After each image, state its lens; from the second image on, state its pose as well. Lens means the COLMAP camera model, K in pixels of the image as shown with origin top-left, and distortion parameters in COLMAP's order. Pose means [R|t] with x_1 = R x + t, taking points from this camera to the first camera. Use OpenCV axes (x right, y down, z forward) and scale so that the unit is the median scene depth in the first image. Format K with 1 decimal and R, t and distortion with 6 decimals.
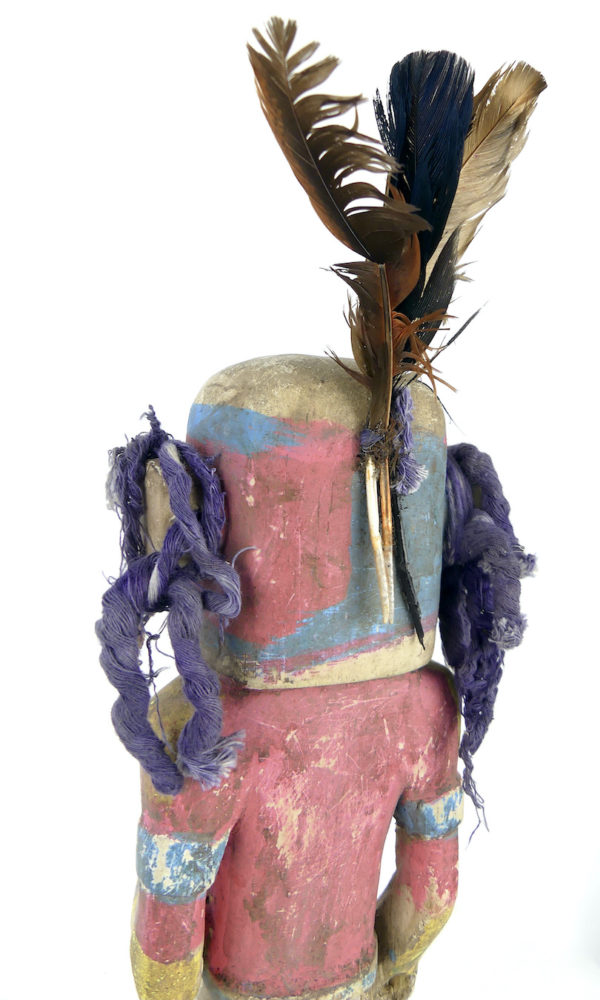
lens RADIAL K [[758.5, 0, 319.5], [0, 758.5, 499.0], [0, 0, 1]] dist [-0.015463, 0.004326]
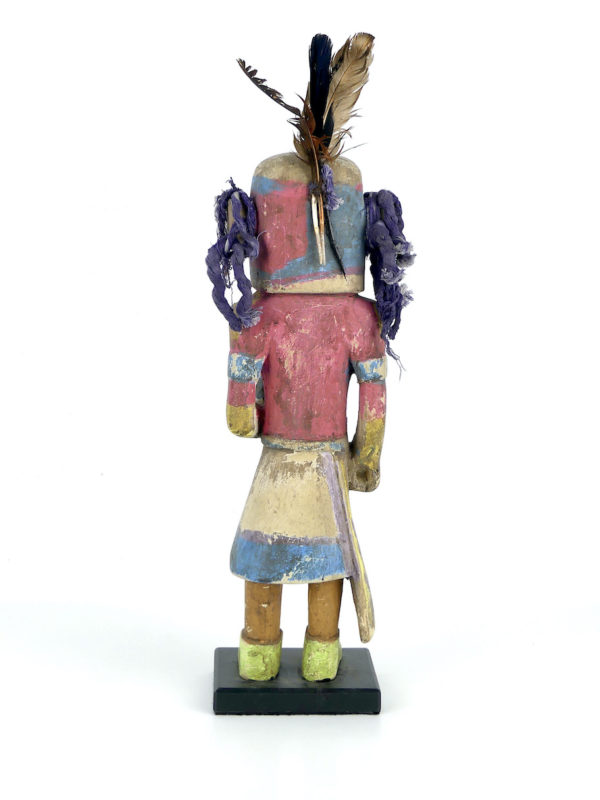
lens RADIAL K [[1294.1, 0, 300.0], [0, 1294.1, 400.0], [0, 0, 1]] dist [0.020627, 0.058365]
pose [[0.937393, 0.012134, -0.348062, 1.449897], [-0.004149, 0.999711, 0.023677, 0.495145], [0.348249, -0.020750, 0.937173, -2.855998]]
